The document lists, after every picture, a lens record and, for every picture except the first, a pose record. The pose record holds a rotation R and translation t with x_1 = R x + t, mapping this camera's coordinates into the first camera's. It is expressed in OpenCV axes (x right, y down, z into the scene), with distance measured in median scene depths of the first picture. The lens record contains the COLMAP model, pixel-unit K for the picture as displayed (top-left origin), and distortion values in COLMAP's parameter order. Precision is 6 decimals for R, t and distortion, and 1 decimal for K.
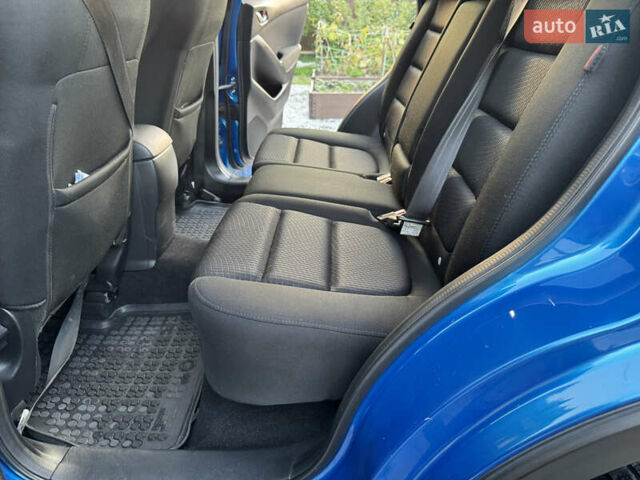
lens RADIAL K [[451.2, 0, 320.0], [0, 451.2, 240.0], [0, 0, 1]] dist [0.071303, -0.123278]
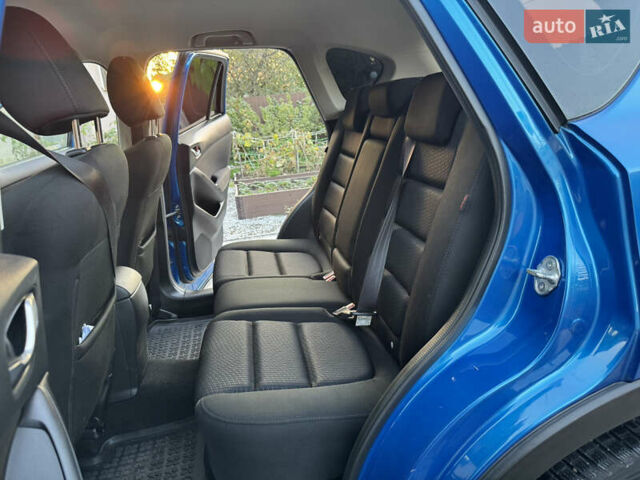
lens RADIAL K [[451.2, 0, 320.0], [0, 451.2, 240.0], [0, 0, 1]] dist [0.071303, -0.123278]
pose [[0.975138, -0.147793, 0.165116, -0.060725], [0.174784, 0.971004, -0.163103, -0.040425], [-0.136223, 0.187908, 0.972694, -0.162549]]
